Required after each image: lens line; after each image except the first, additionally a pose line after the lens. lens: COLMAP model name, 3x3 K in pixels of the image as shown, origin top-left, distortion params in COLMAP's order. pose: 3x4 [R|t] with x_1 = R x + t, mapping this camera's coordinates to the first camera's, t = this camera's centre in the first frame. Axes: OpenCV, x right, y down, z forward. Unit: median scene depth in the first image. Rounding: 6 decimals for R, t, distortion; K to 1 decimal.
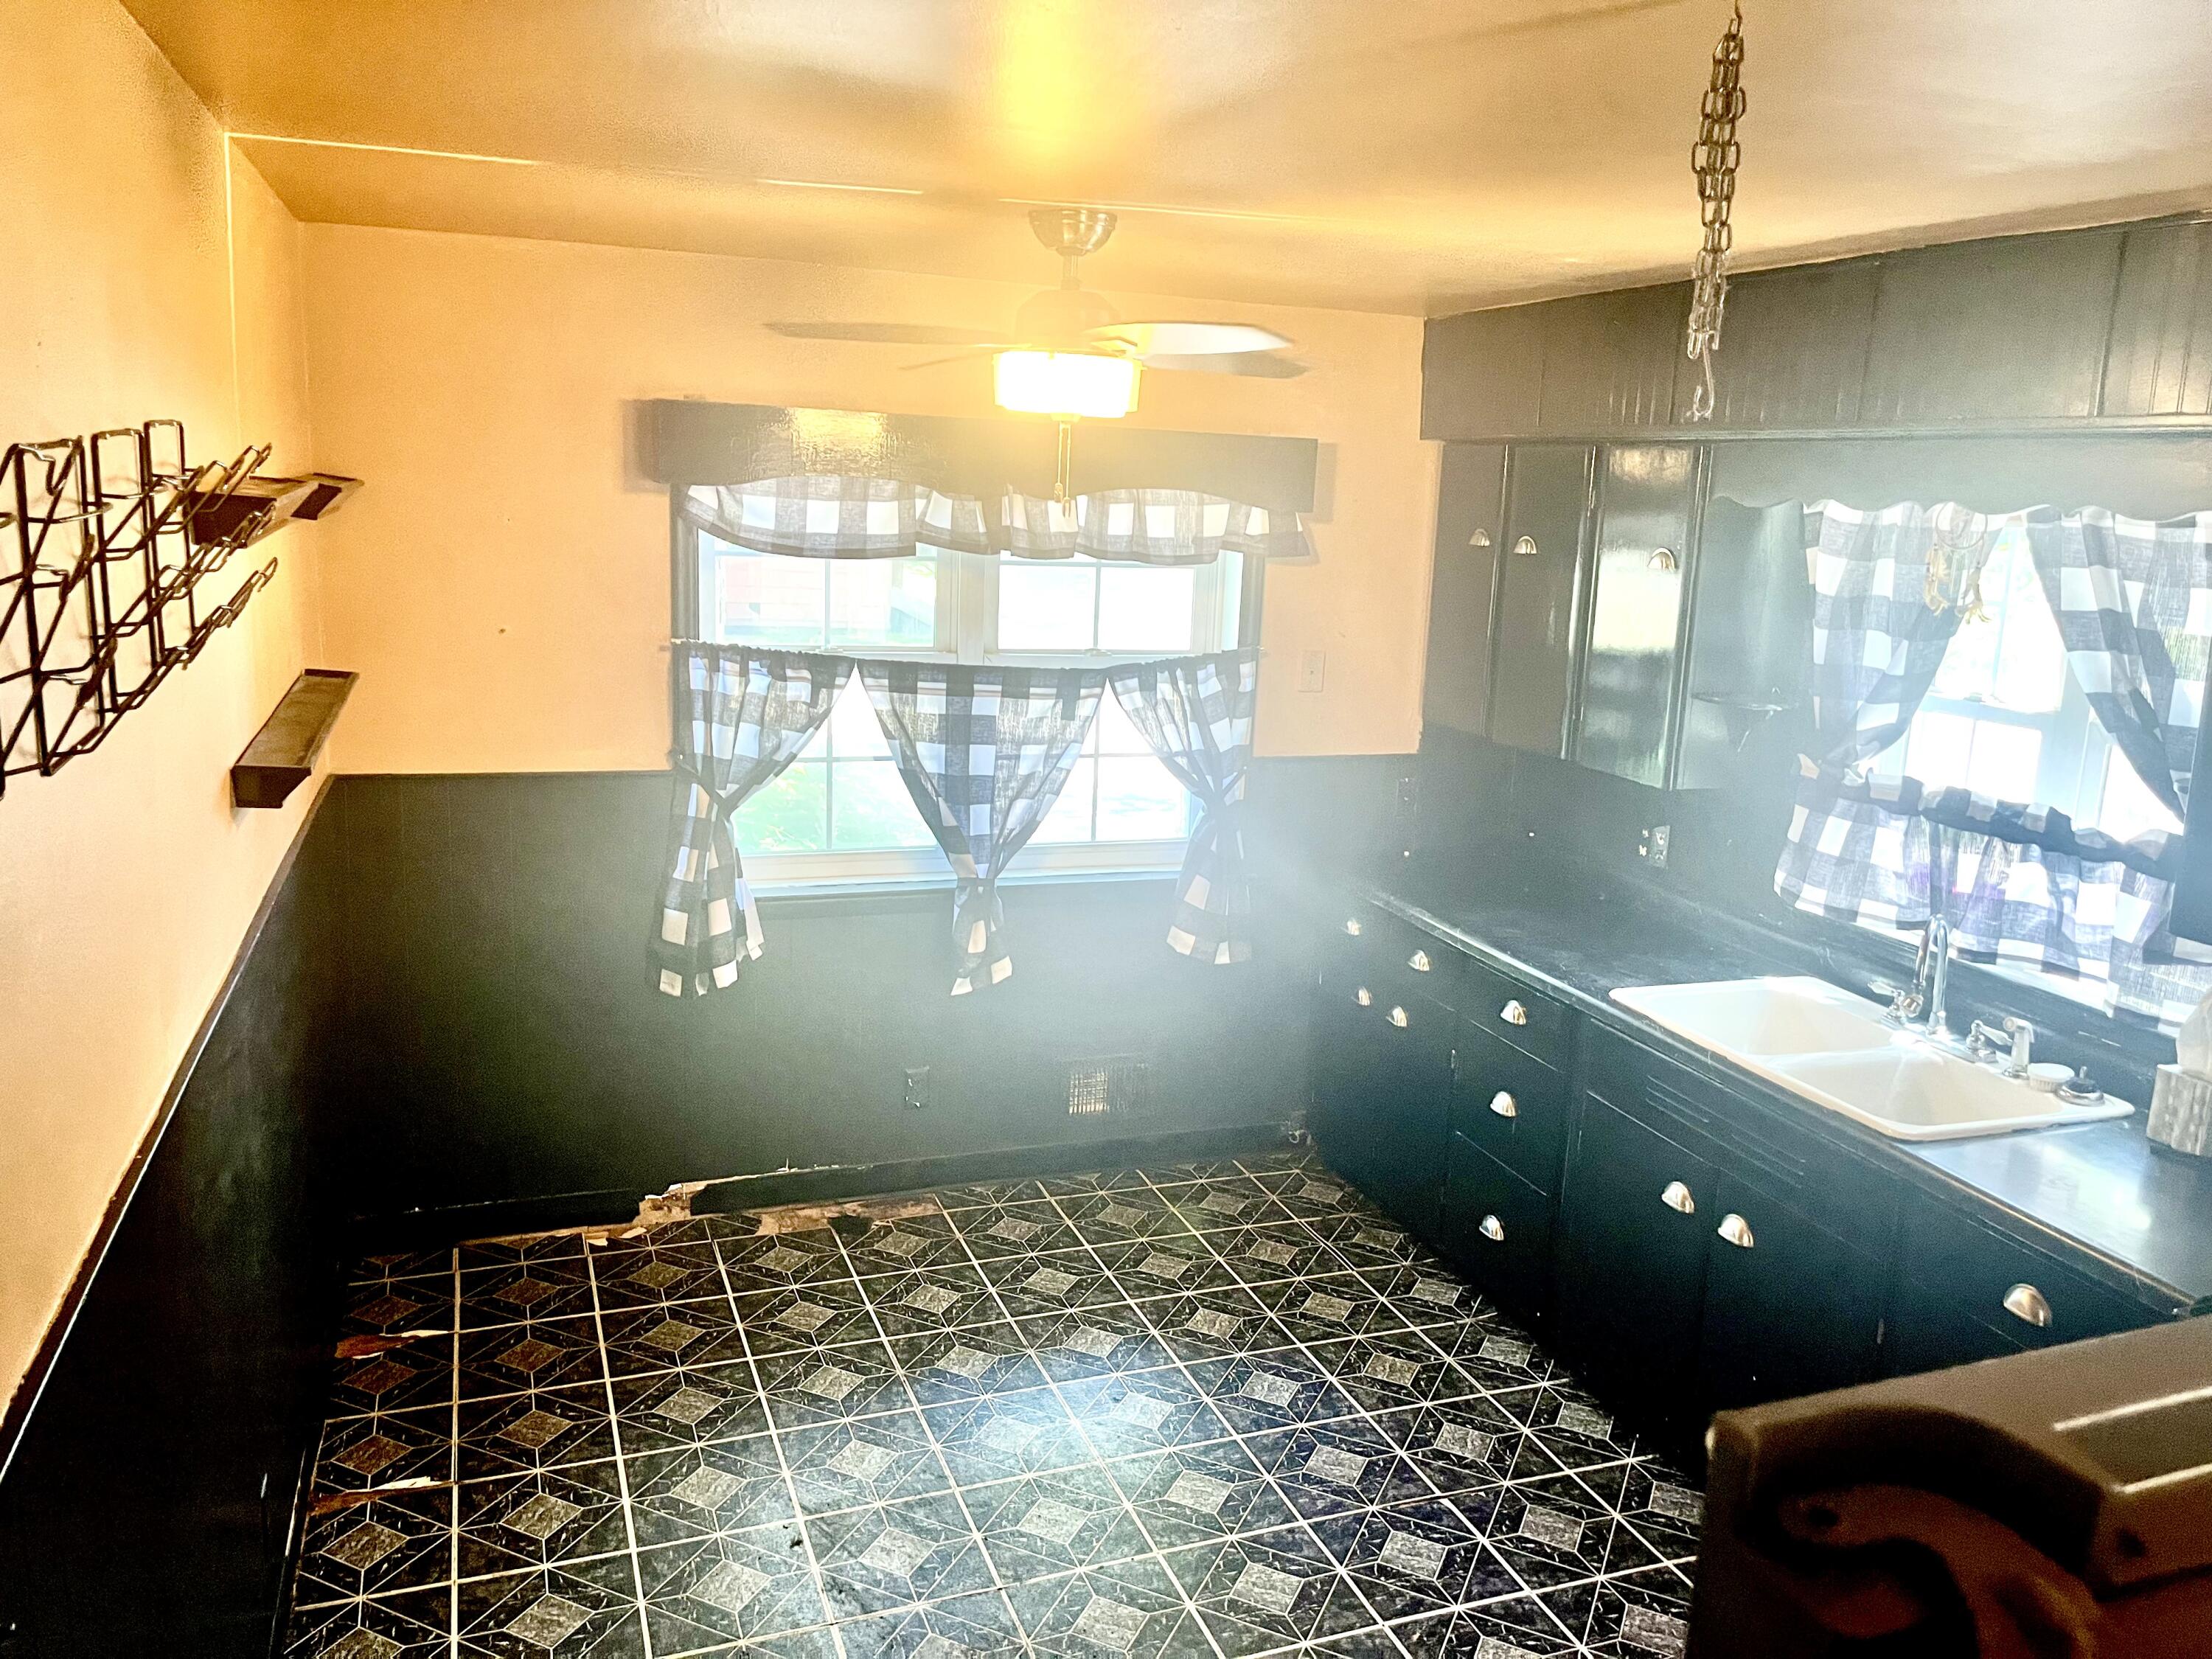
lens RADIAL K [[1668.5, 0, 1106.0], [0, 1668.5, 829.5], [0, 0, 1]] dist [0.003287, 0.001978]
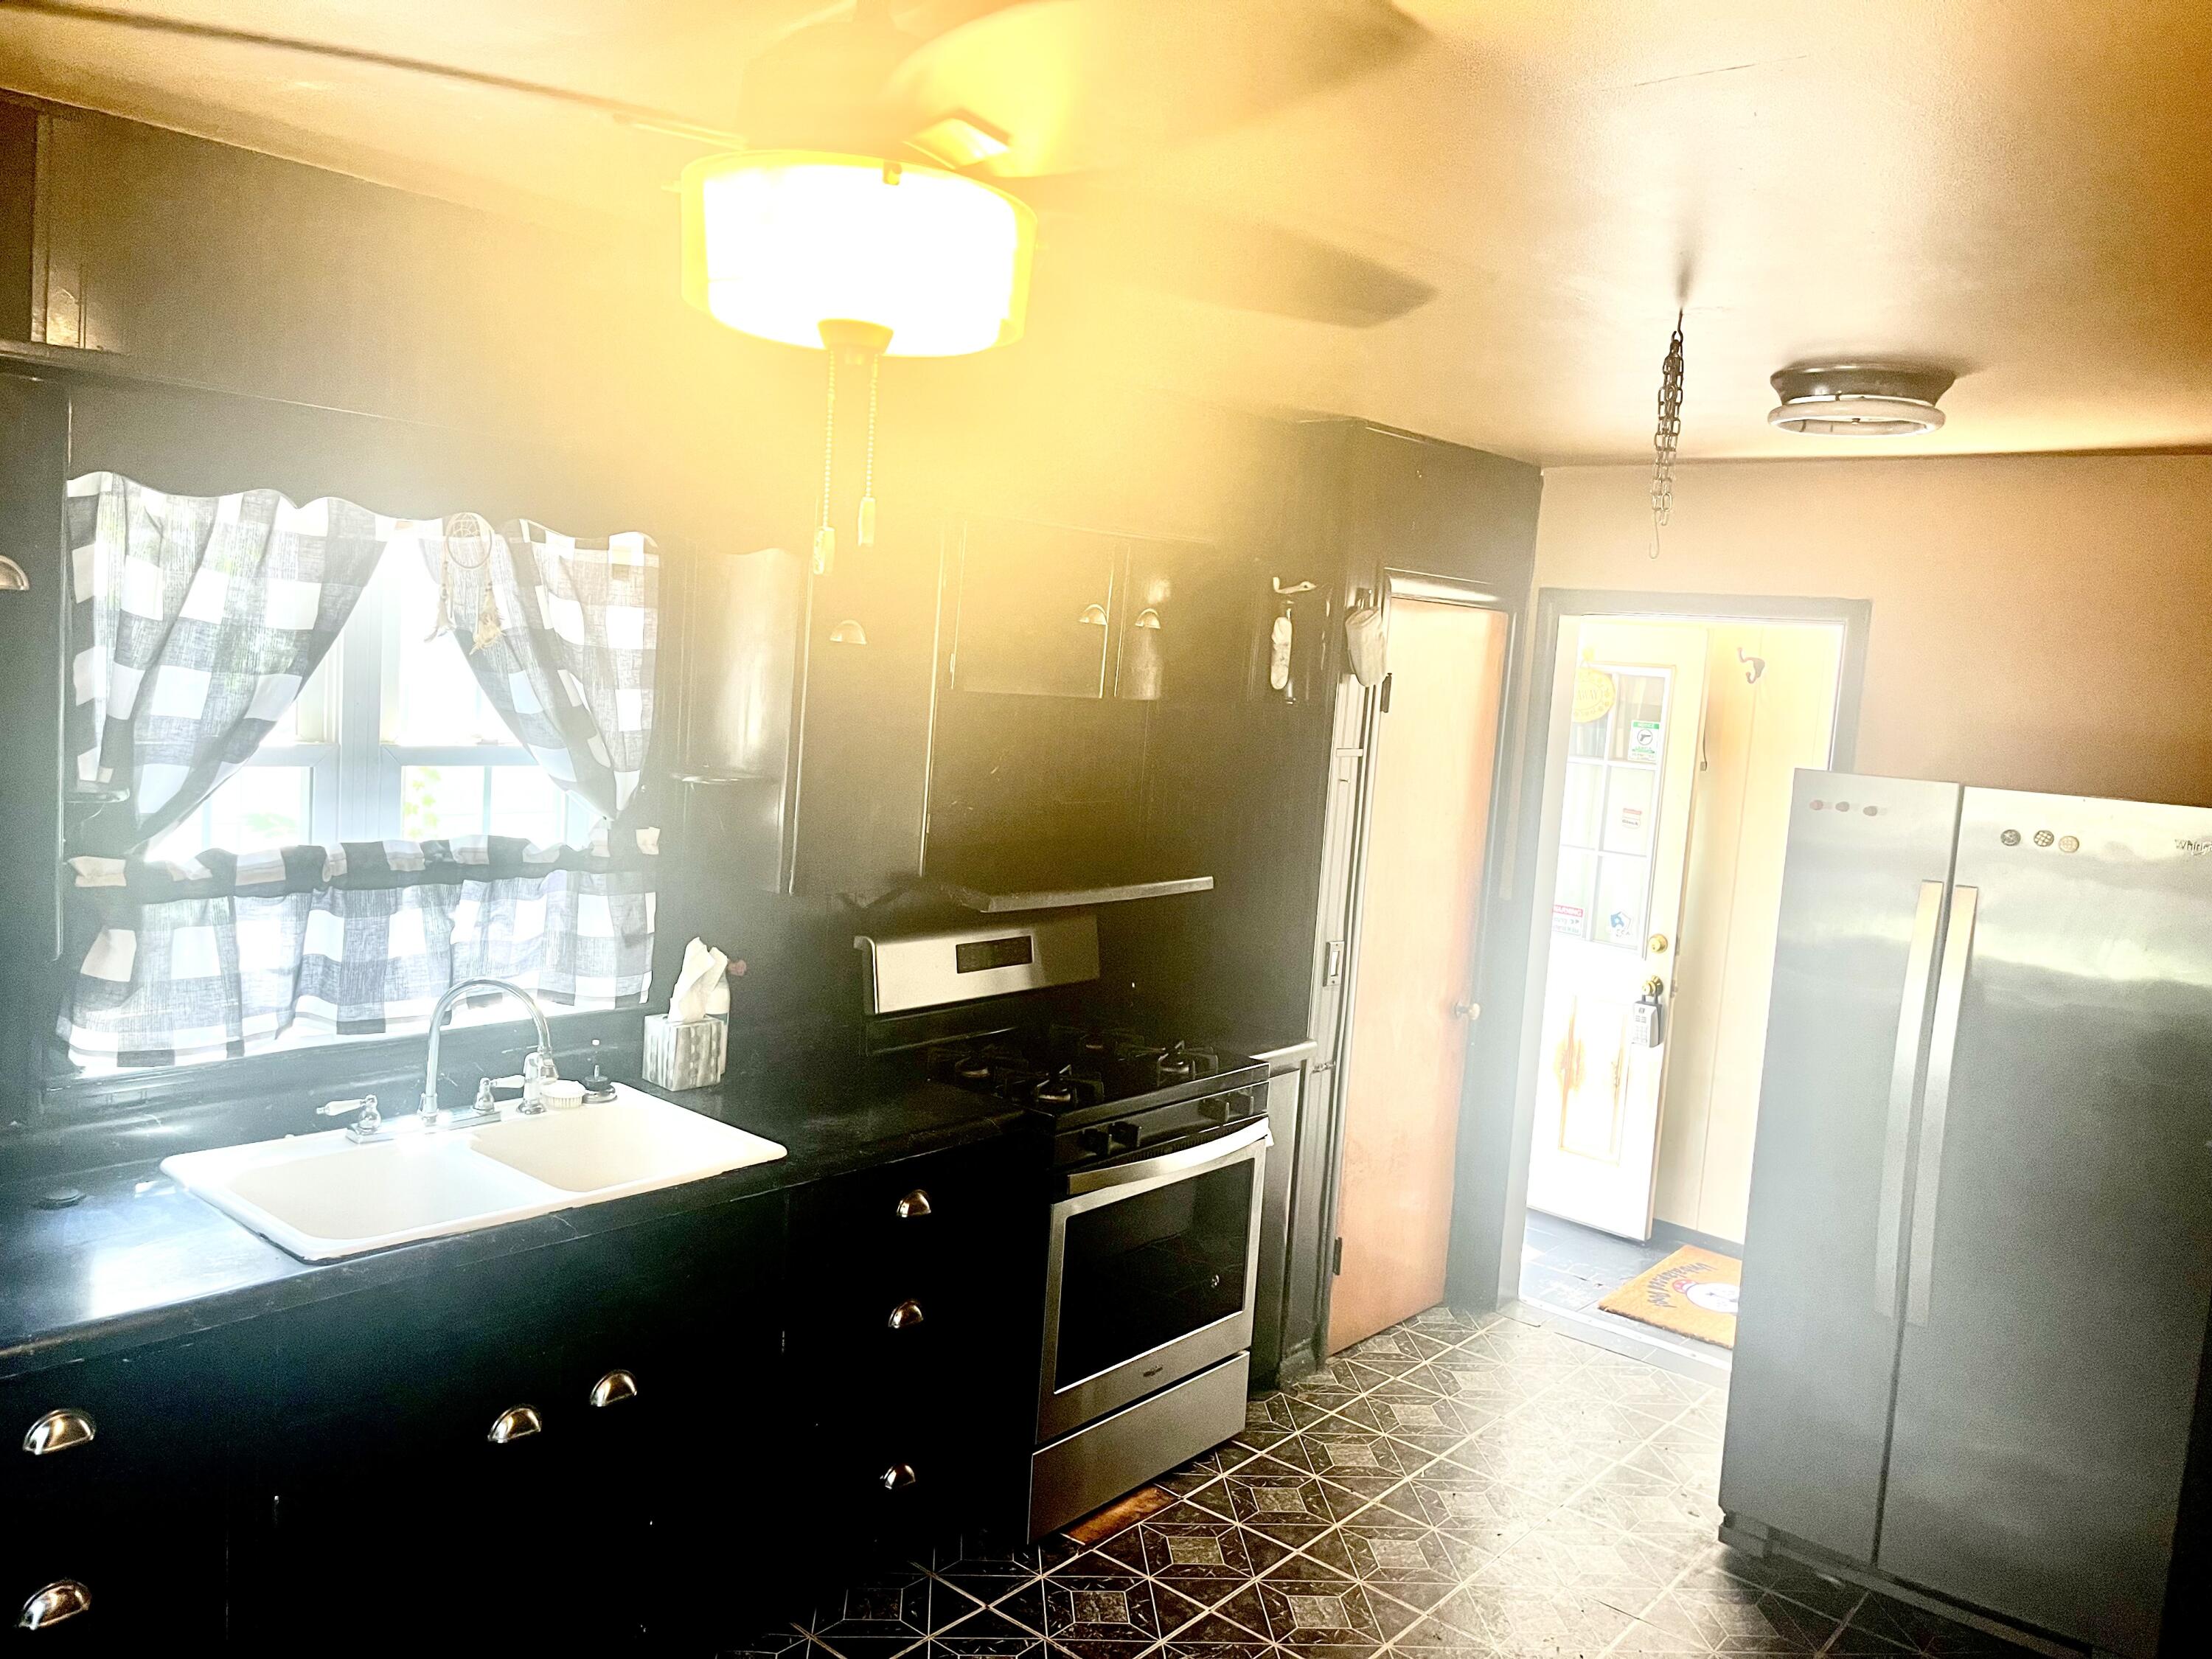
lens RADIAL K [[1668.5, 0, 1106.0], [0, 1668.5, 829.5], [0, 0, 1]] dist [0.003287, 0.001978]
pose [[-0.473954, -0.164331, 0.865080, -0.404700], [0.096279, 0.966870, 0.236416, -0.200720], [-0.875270, 0.195339, -0.442430, 1.074016]]
